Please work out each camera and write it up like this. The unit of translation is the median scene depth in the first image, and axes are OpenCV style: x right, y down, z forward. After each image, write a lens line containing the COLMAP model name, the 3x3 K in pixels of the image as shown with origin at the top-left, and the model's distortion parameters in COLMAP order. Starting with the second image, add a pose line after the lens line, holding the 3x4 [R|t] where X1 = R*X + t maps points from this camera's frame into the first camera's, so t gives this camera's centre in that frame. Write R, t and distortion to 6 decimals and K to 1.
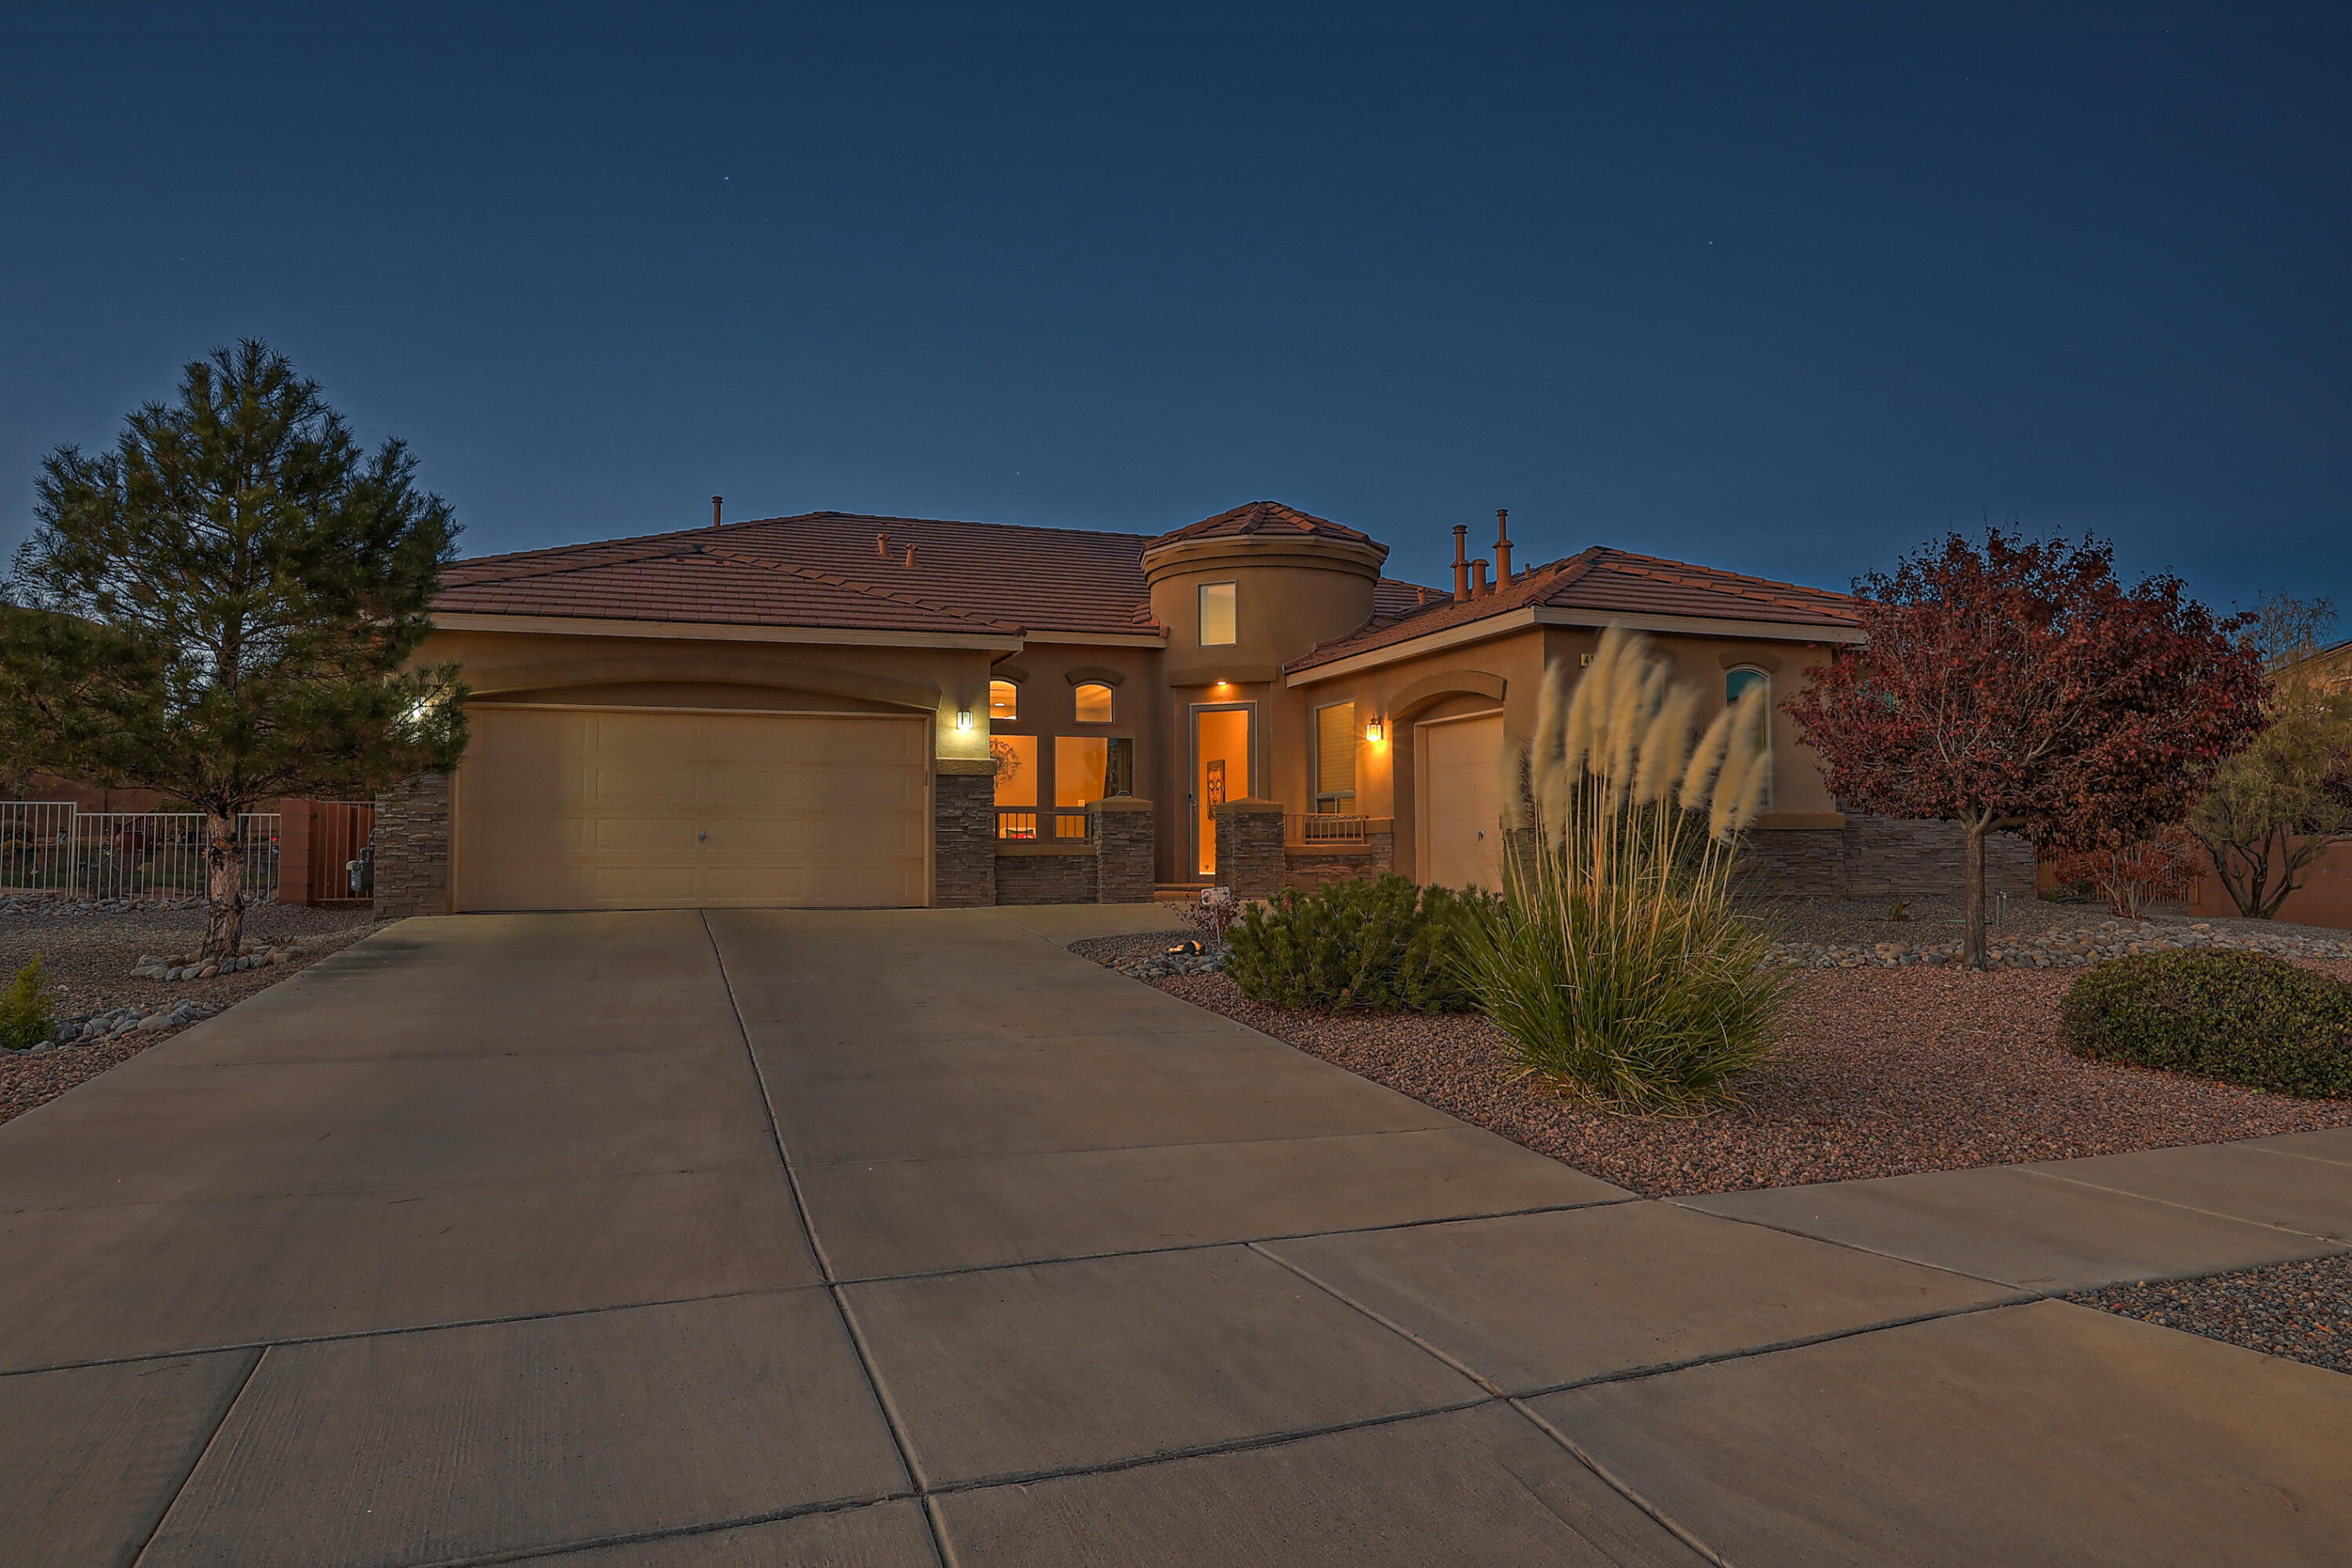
lens RADIAL K [[1546.3, 0, 1176.0], [0, 1546.3, 784.0], [0, 0, 1]] dist [-0.032486, 0.062085]
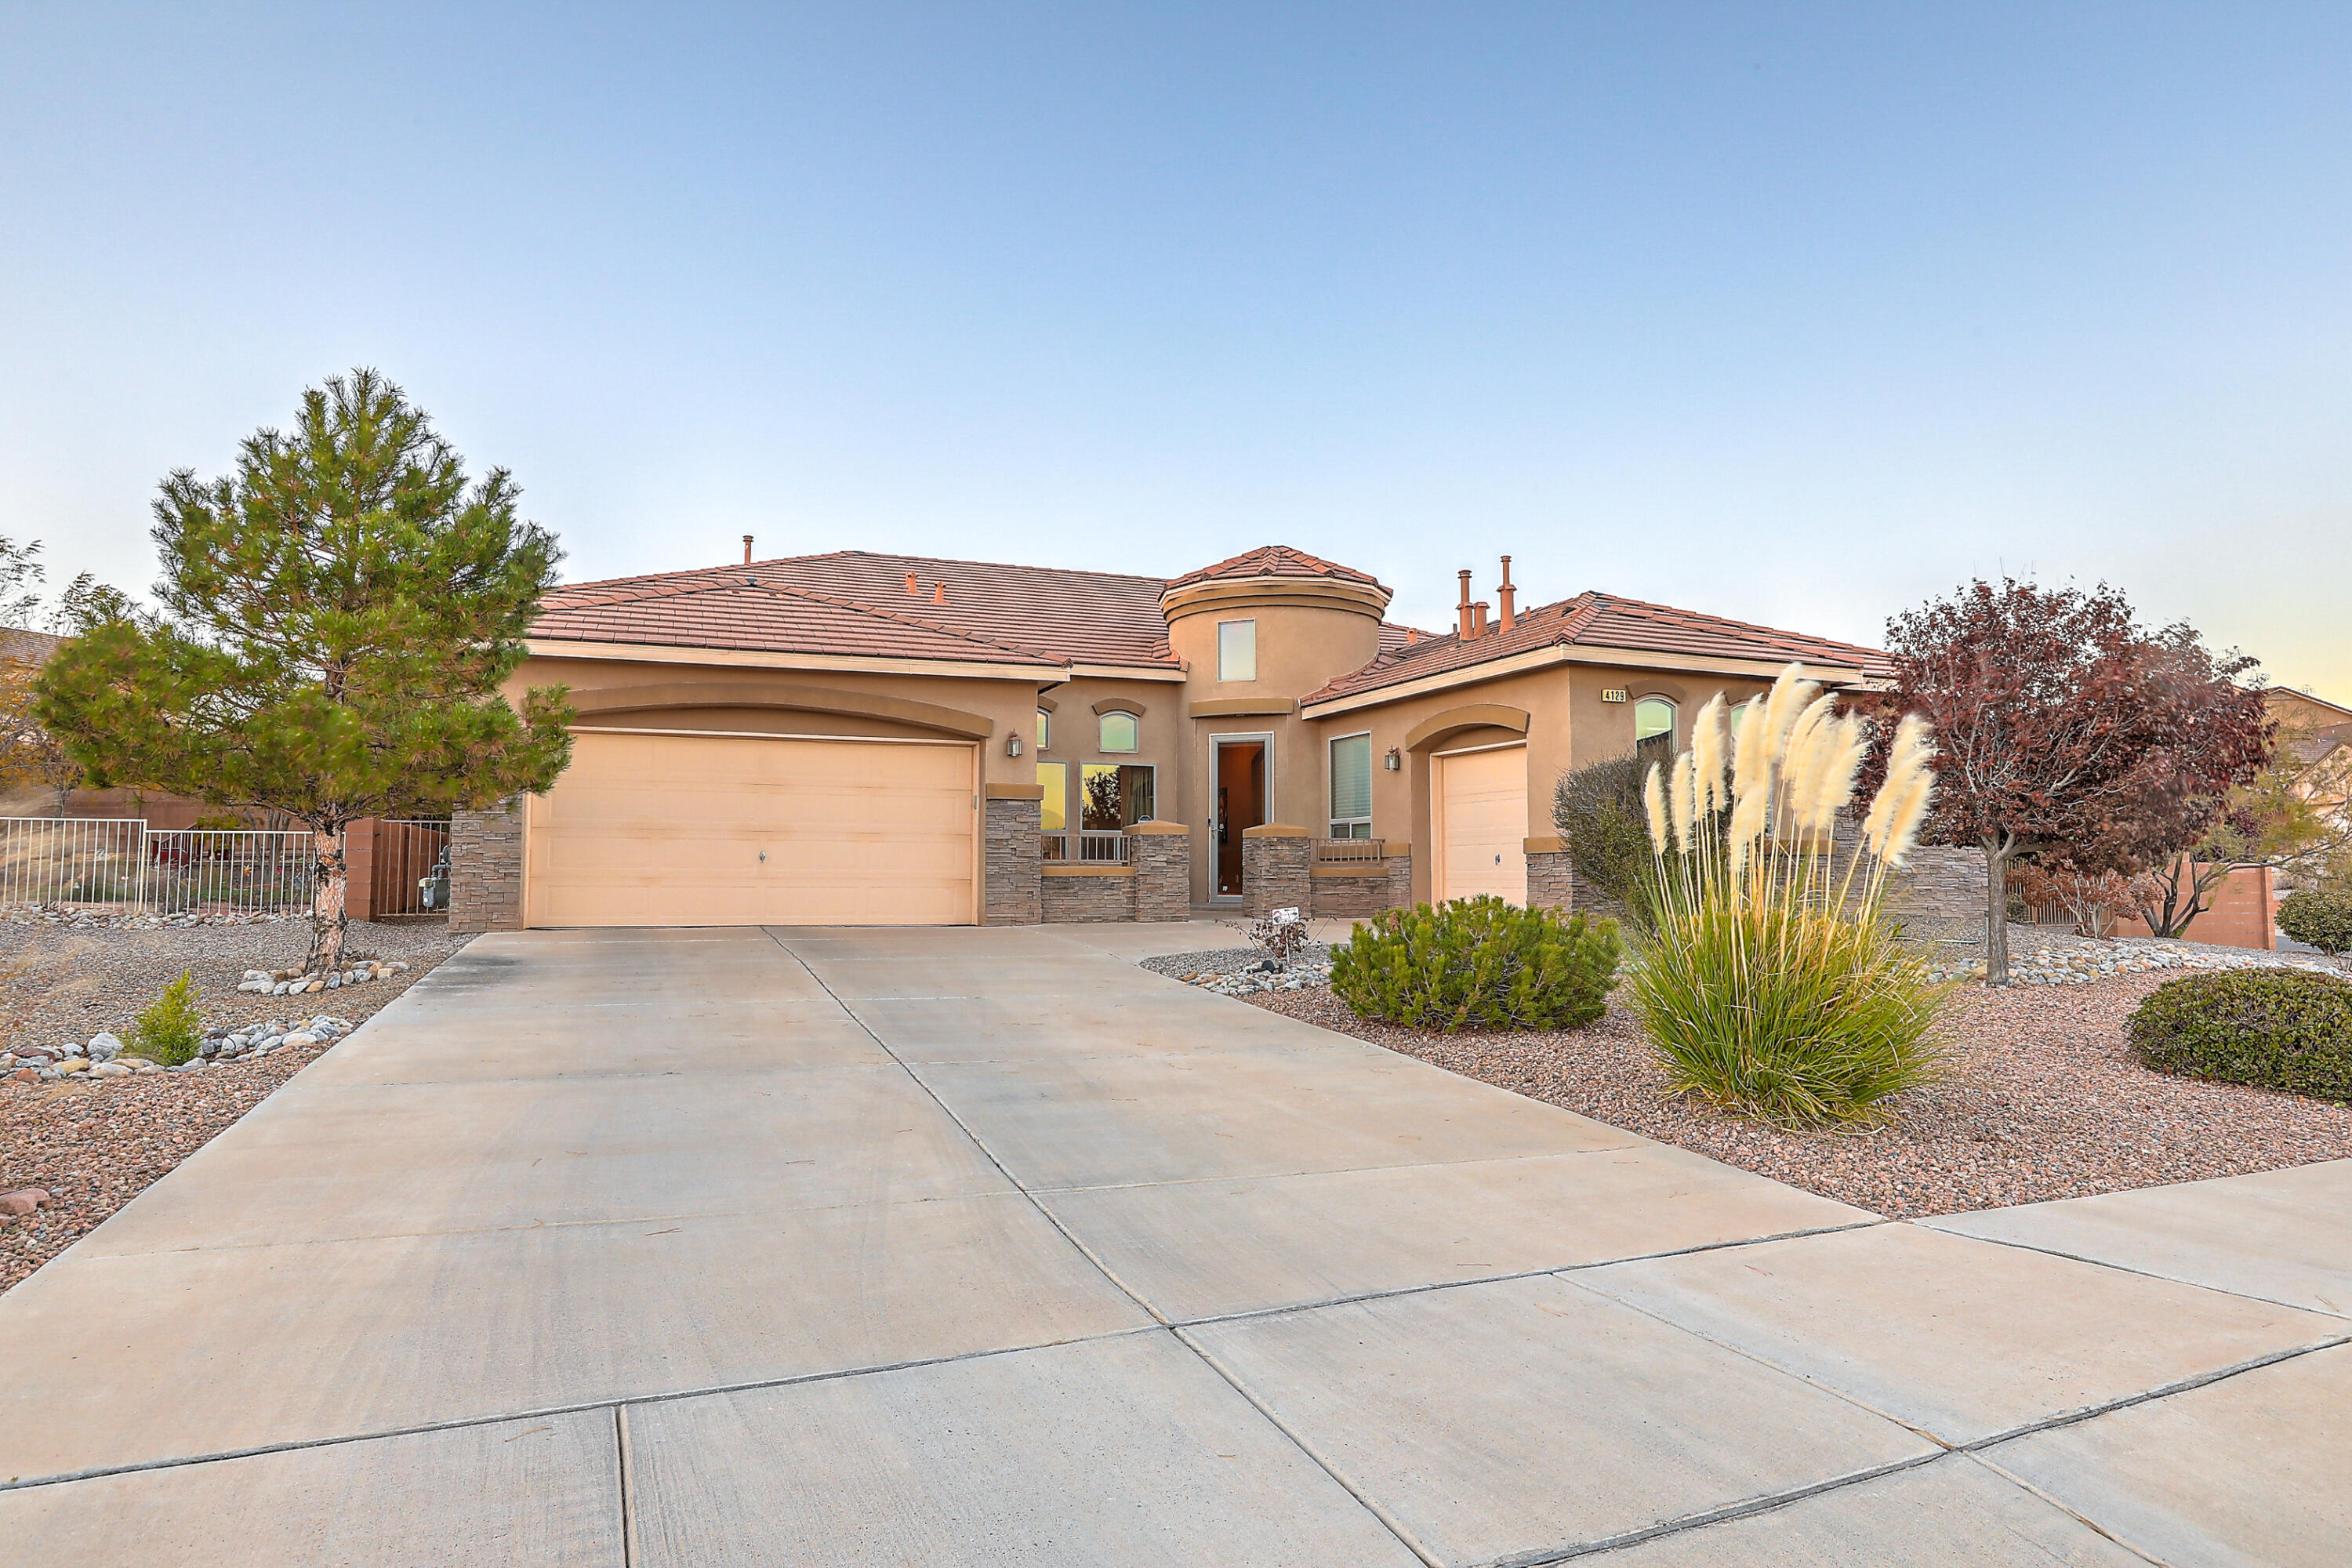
lens RADIAL K [[1418.5, 0, 1179.4], [0, 1418.5, 782.0], [0, 0, 1]] dist [-0.039756, 0.052116]
pose [[0.998989, 0.007694, 0.044299, -0.091702], [-0.006796, 0.999769, -0.020392, 0.002009], [-0.044445, 0.020070, 0.998810, 0.042477]]
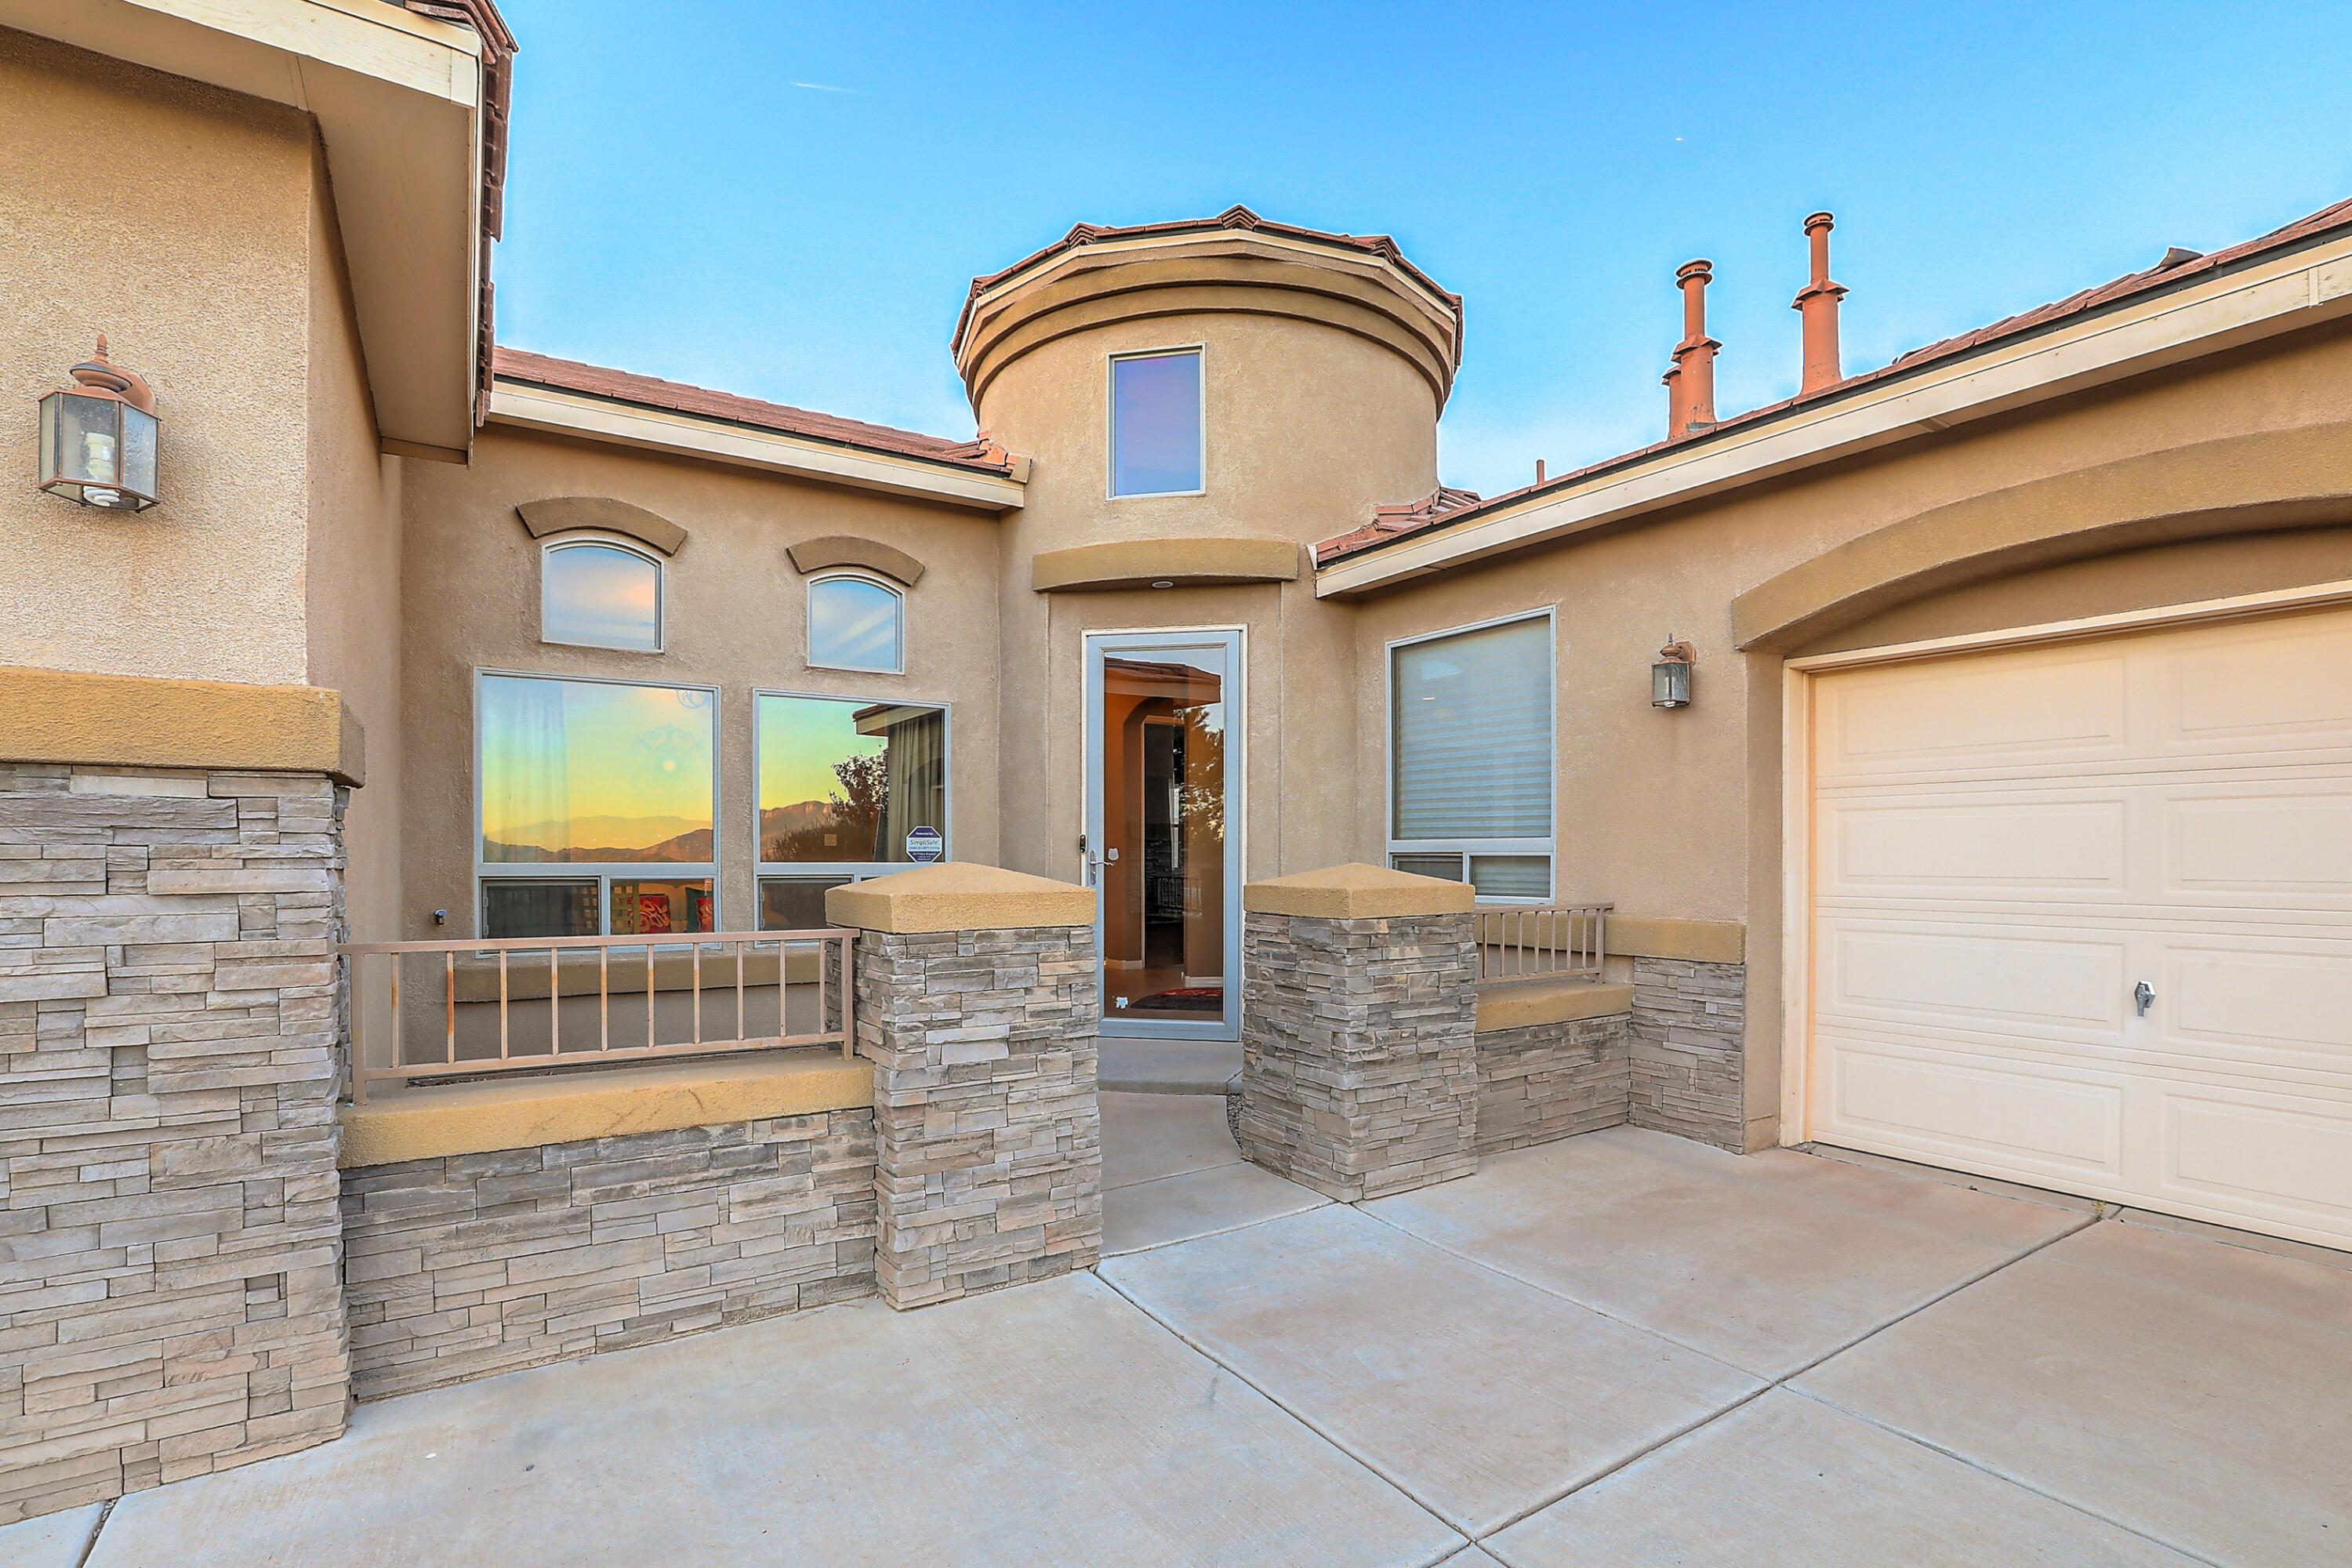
lens RADIAL K [[1080.9, 0, 1212.8], [0, 1080.9, 863.2], [0, 0, 1]] dist [-0.056345, 0.026201]
pose [[0.962380, 0.000941, 0.271704, -0.064982], [-0.015069, 0.998640, 0.049916, -0.003066], [-0.271288, -0.052133, 0.961085, 1.164438]]
